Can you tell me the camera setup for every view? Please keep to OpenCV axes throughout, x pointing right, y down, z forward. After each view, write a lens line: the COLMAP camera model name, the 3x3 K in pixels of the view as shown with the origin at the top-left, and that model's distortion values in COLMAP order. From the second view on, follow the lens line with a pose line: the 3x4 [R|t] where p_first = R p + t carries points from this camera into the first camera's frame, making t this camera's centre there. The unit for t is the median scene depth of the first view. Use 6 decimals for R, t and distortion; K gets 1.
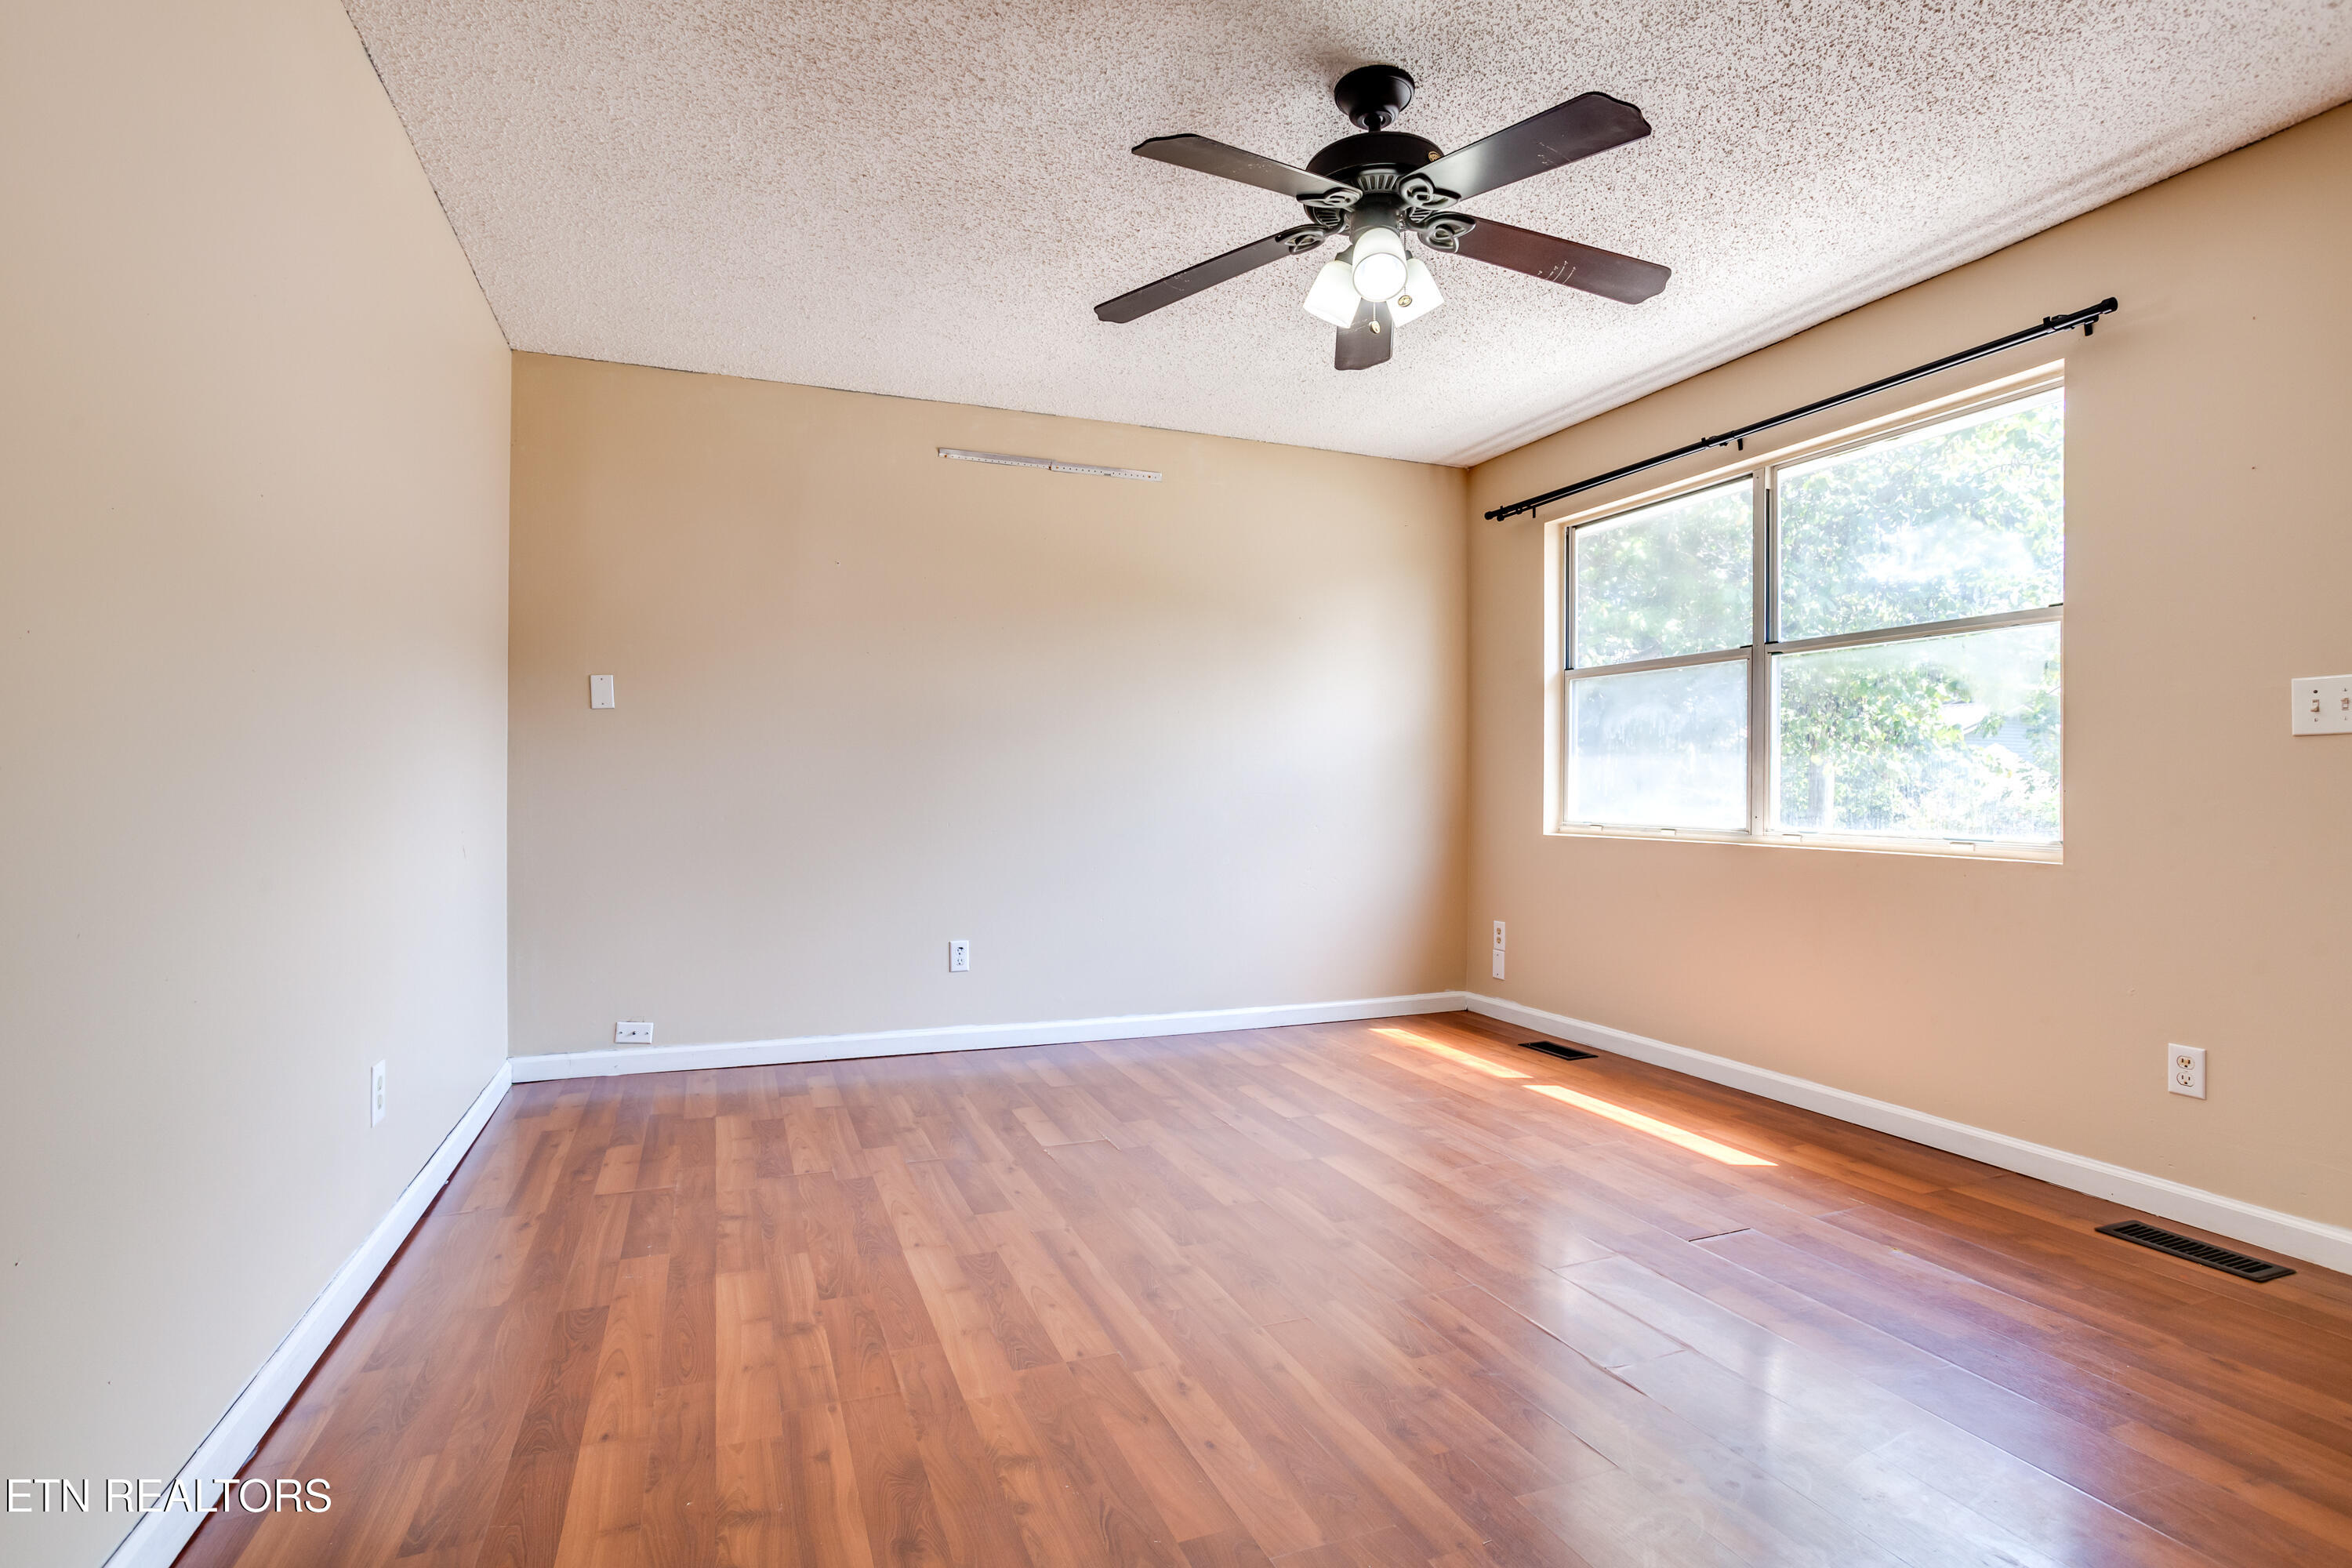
lens RADIAL K [[1210.0, 0, 1246.0], [0, 1210.0, 785.6], [0, 0, 1]] dist [-0.057555, 0.035342]
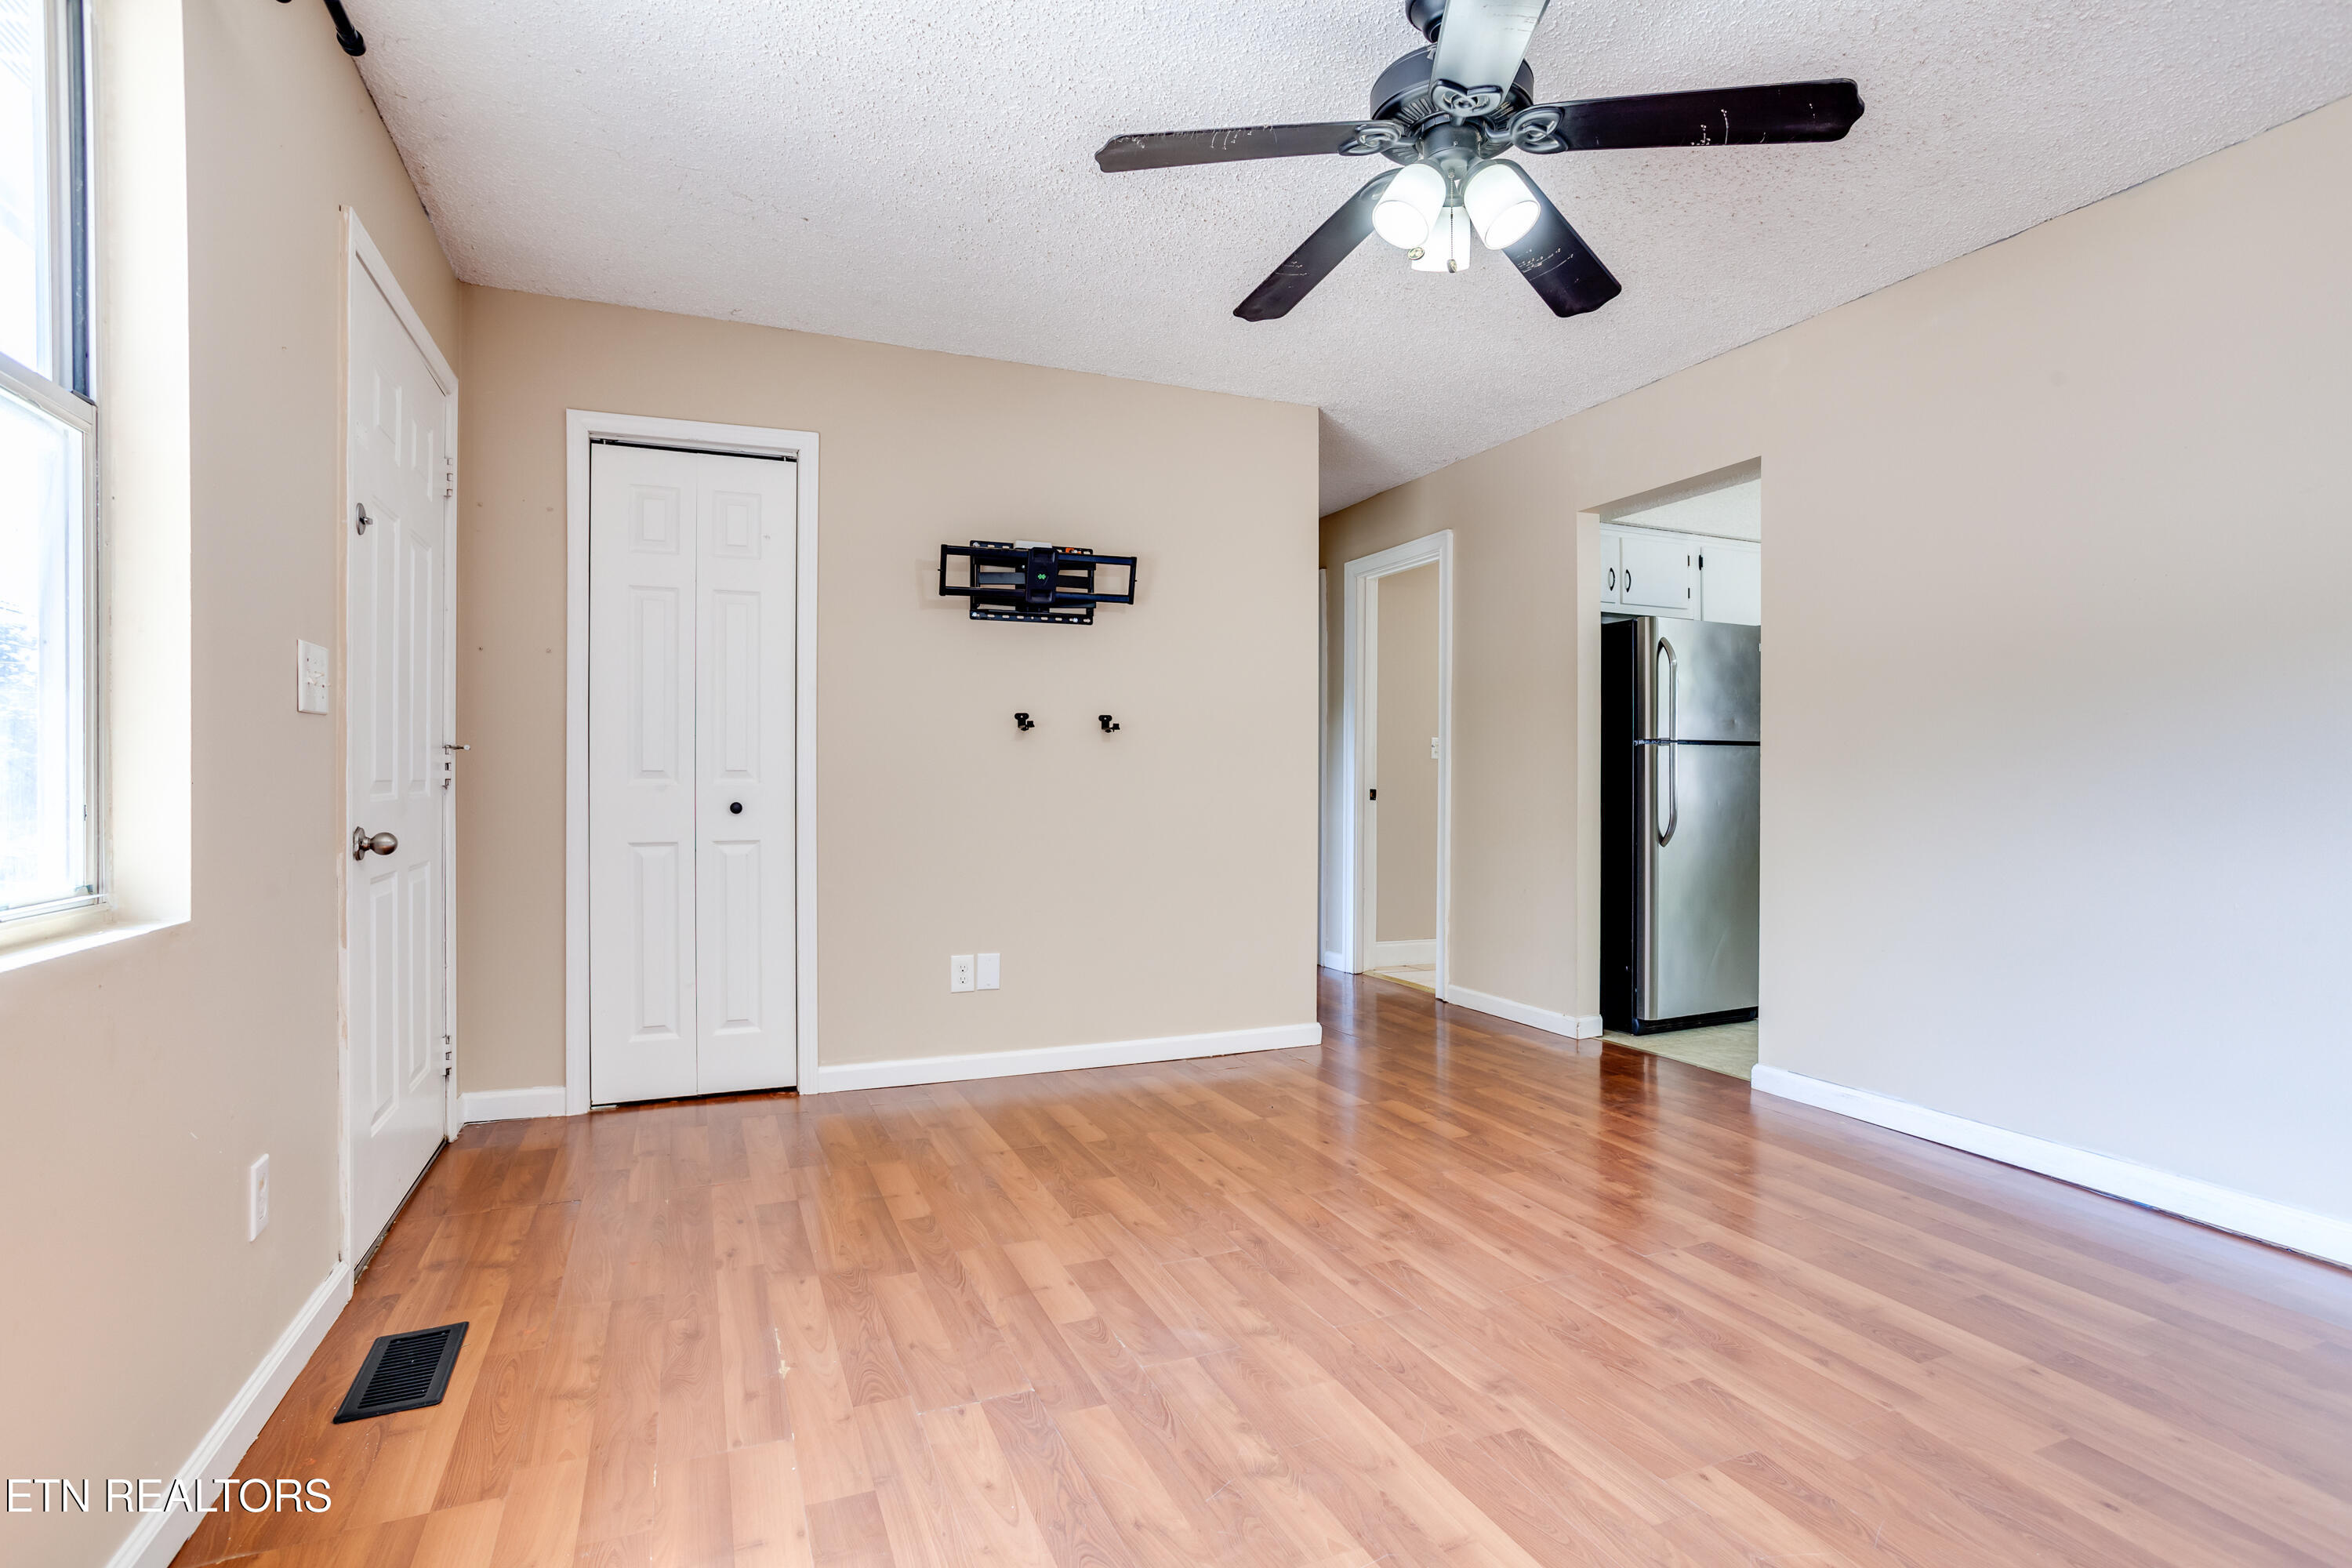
lens RADIAL K [[1131.5, 0, 1176.0], [0, 1131.5, 784.0], [0, 0, 1]] dist [-0.046364, 0.028102]
pose [[-0.999214, -0.006977, 0.039018, 0.241833], [-0.006787, 0.999964, 0.005009, -0.002710], [-0.039052, 0.004740, -0.999226, 1.598369]]
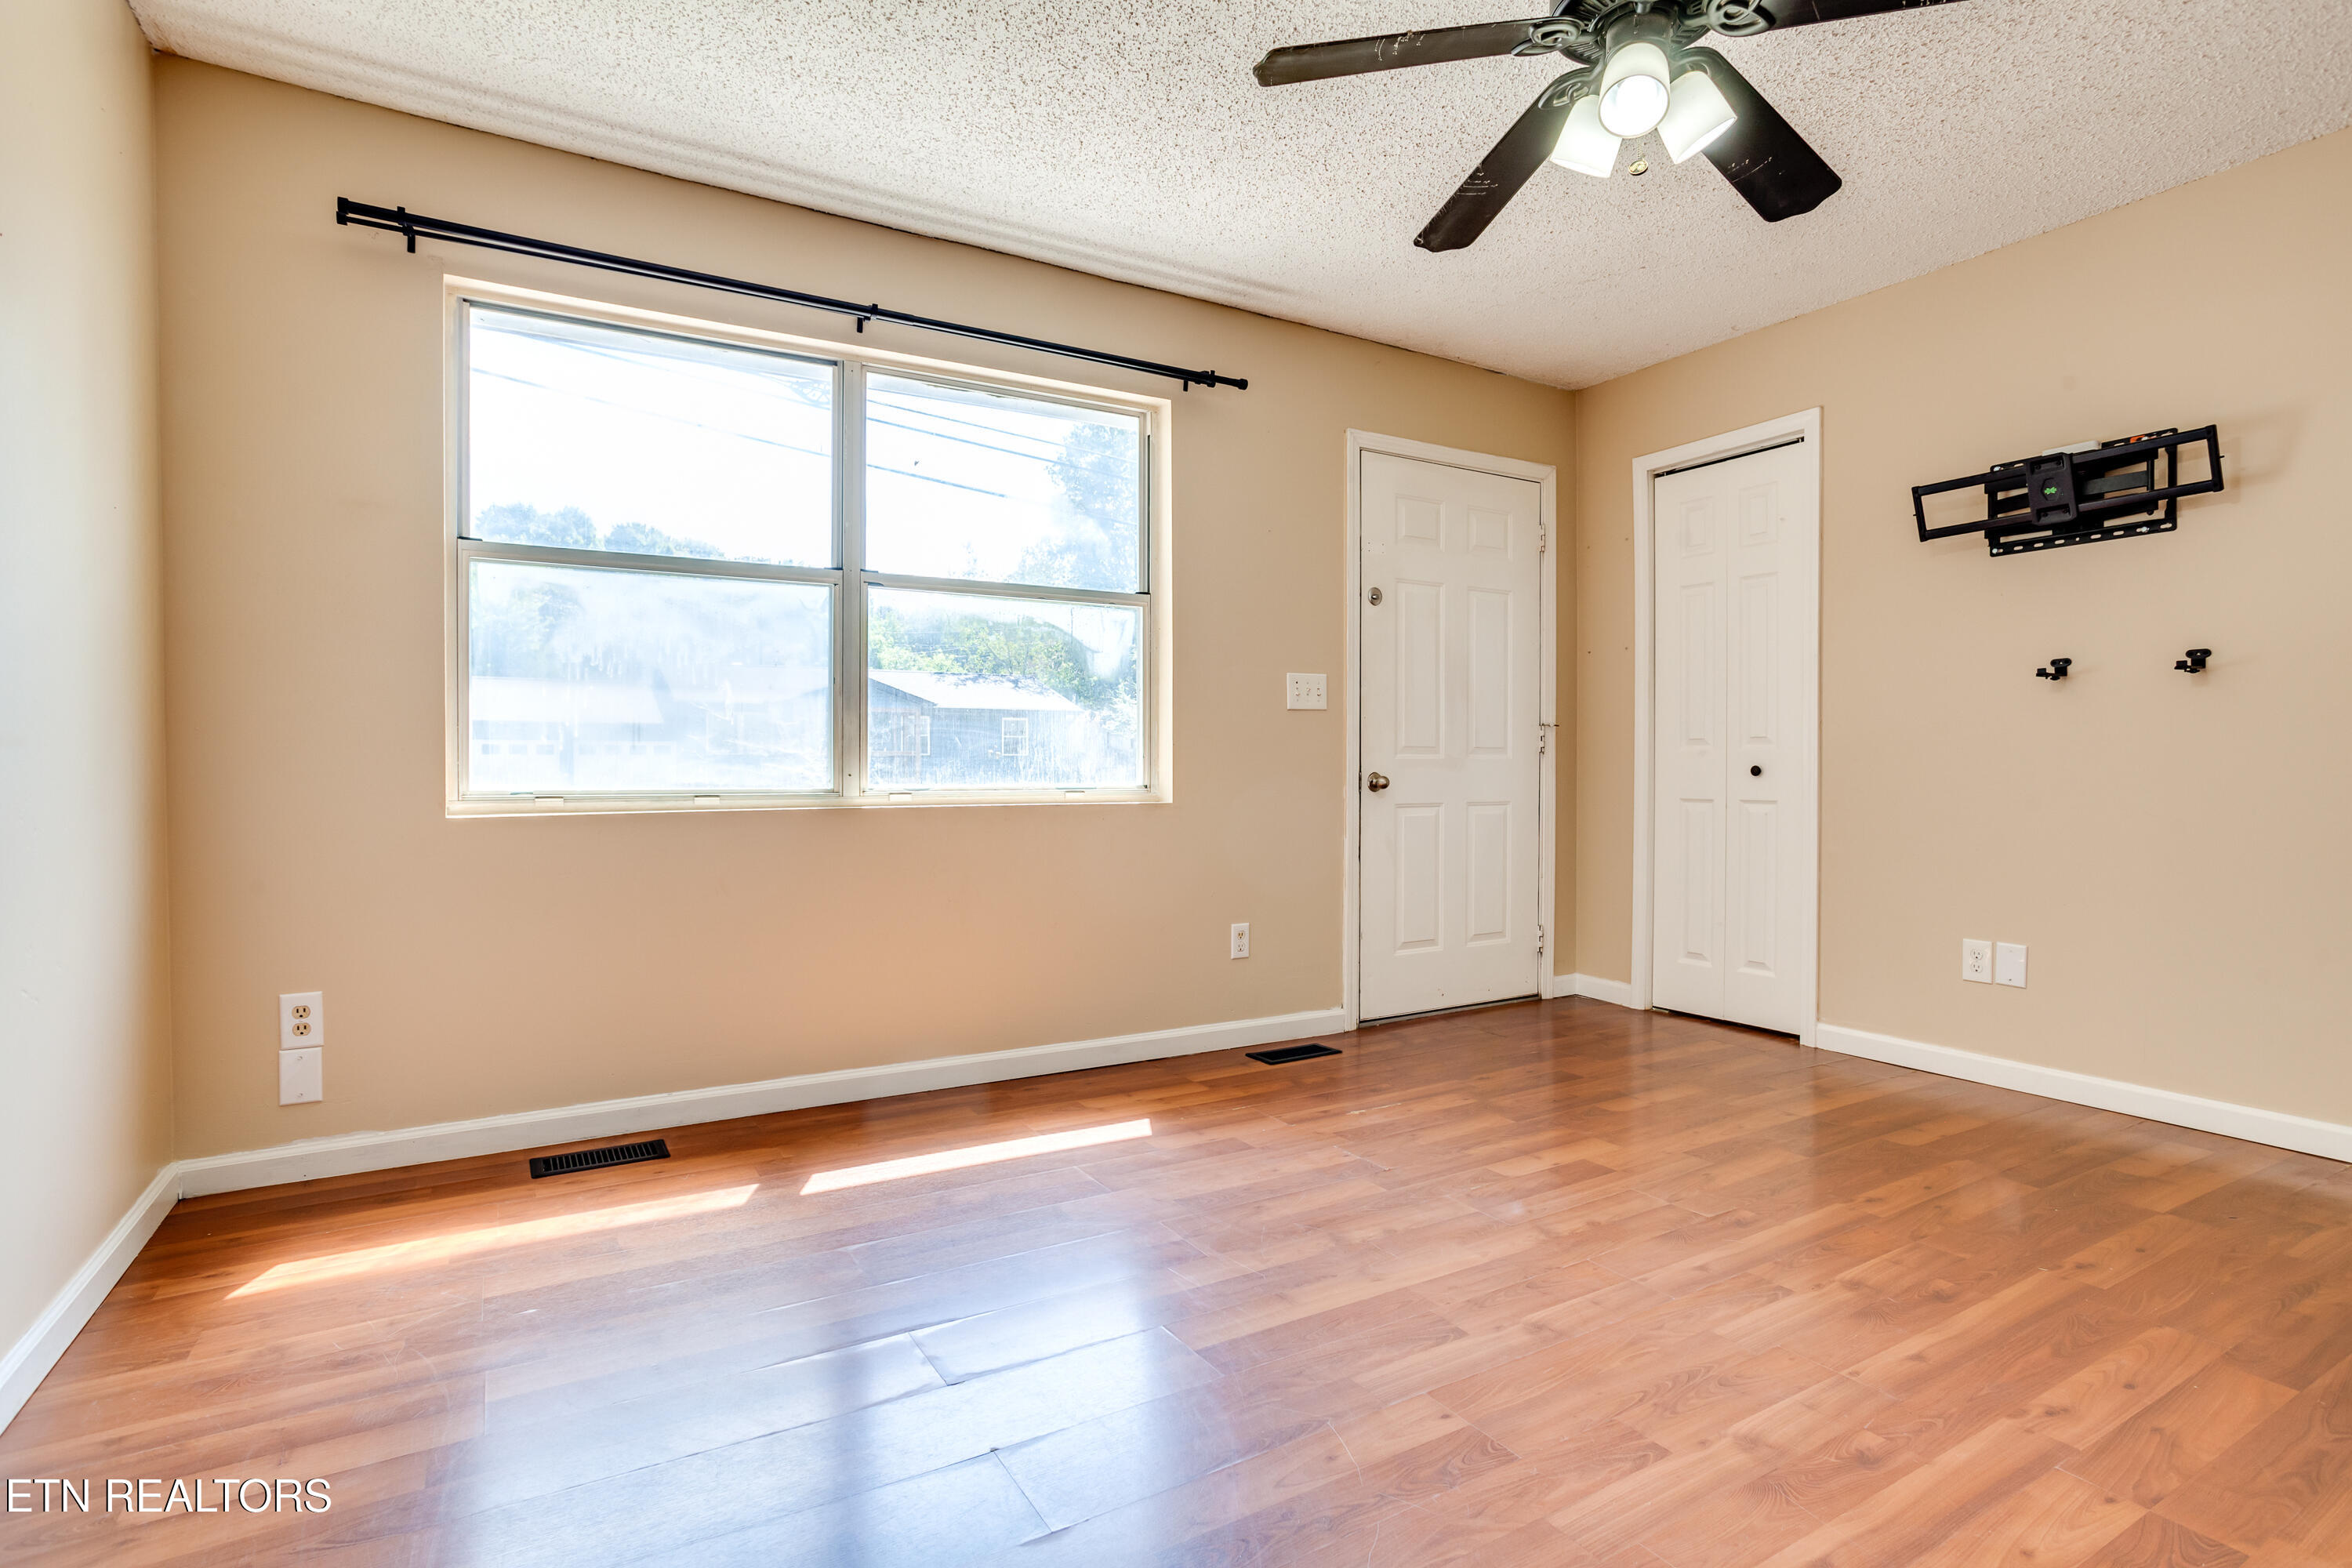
lens RADIAL K [[1131.5, 0, 1176.0], [0, 1131.5, 784.0], [0, 0, 1]] dist [-0.046364, 0.028102]
pose [[-0.110193, -0.021650, 0.993674, -0.546981], [-0.000890, 0.999764, 0.021684, 0.021586], [-0.993910, 0.001505, -0.110186, 1.217181]]
